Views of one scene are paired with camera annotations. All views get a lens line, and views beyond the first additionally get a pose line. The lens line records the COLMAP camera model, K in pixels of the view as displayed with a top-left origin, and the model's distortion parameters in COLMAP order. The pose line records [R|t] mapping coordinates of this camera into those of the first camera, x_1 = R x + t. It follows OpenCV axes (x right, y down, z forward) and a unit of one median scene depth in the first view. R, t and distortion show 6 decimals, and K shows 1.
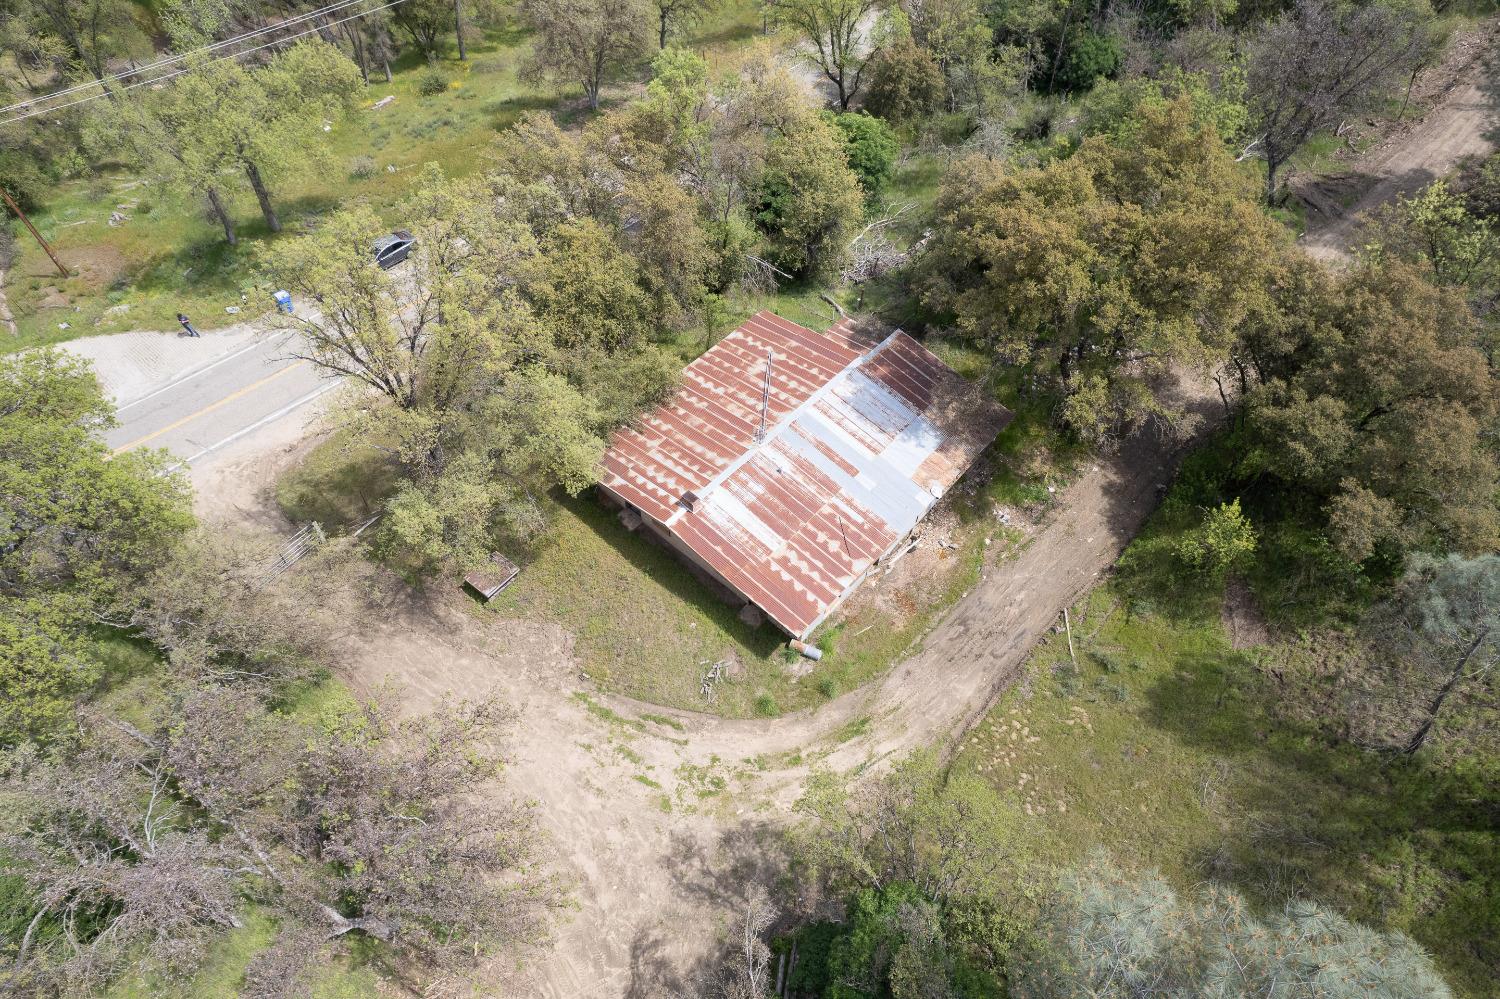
lens RADIAL K [[959.6, 0, 748.4], [0, 959.6, 505.4], [0, 0, 1]] dist [-0.070847, 0.060574]
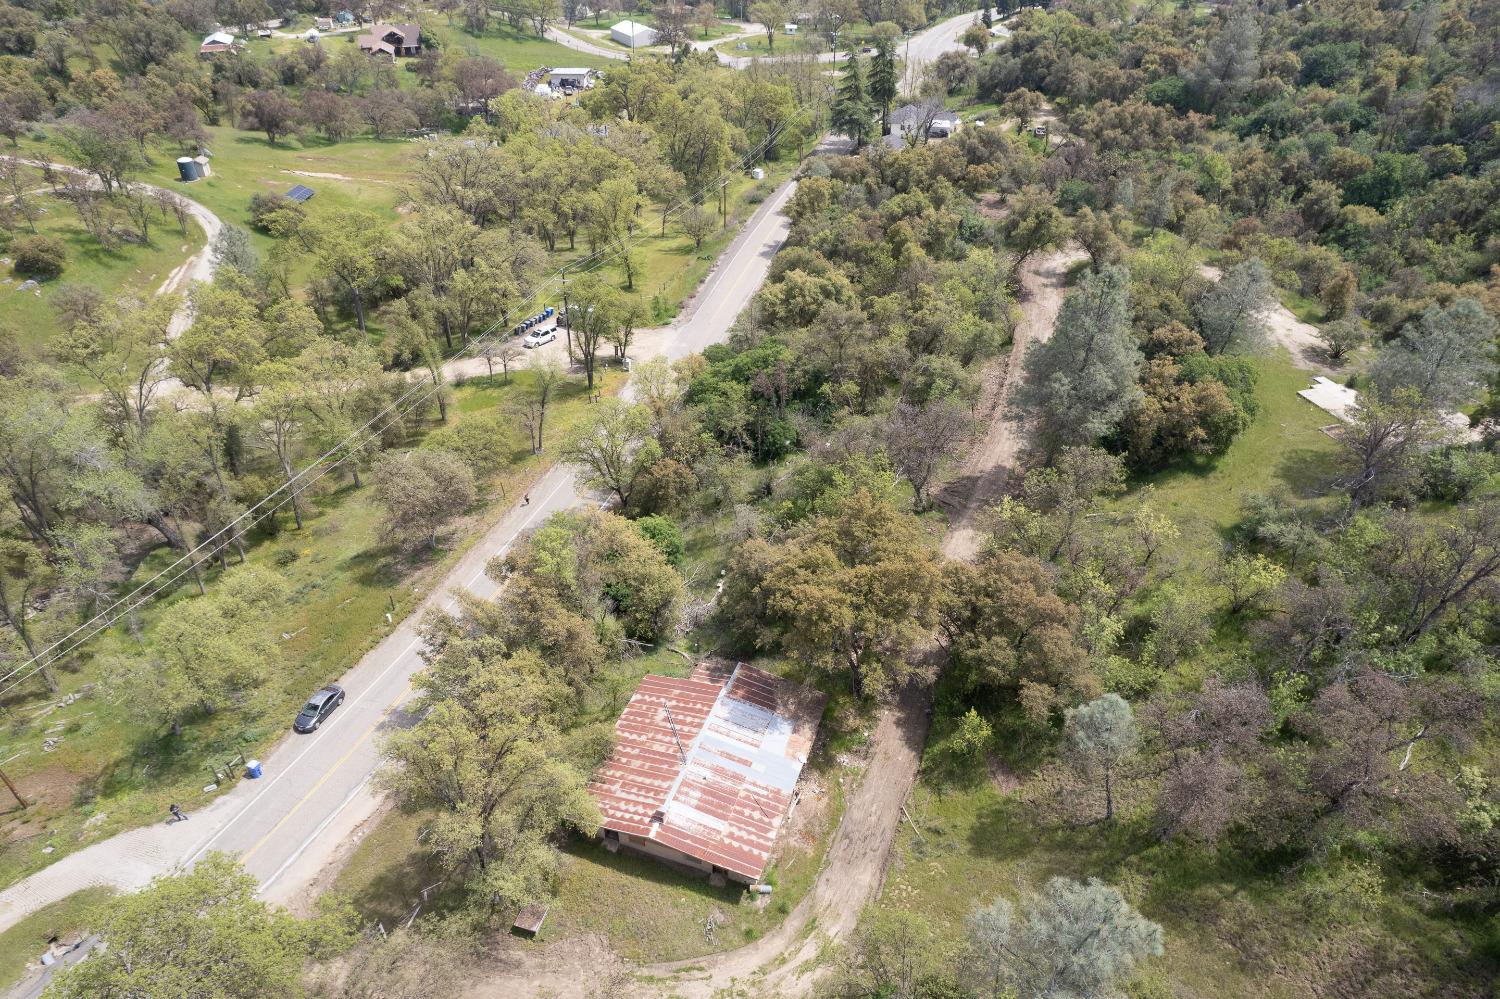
lens RADIAL K [[959.6, 0, 748.4], [0, 959.6, 505.4], [0, 0, 1]] dist [-0.070847, 0.060574]
pose [[0.925296, -0.234985, 0.297673, -0.251753], [0.310868, 0.919544, -0.240416, -0.048906], [-0.217229, 0.314993, 0.923900, -0.548080]]
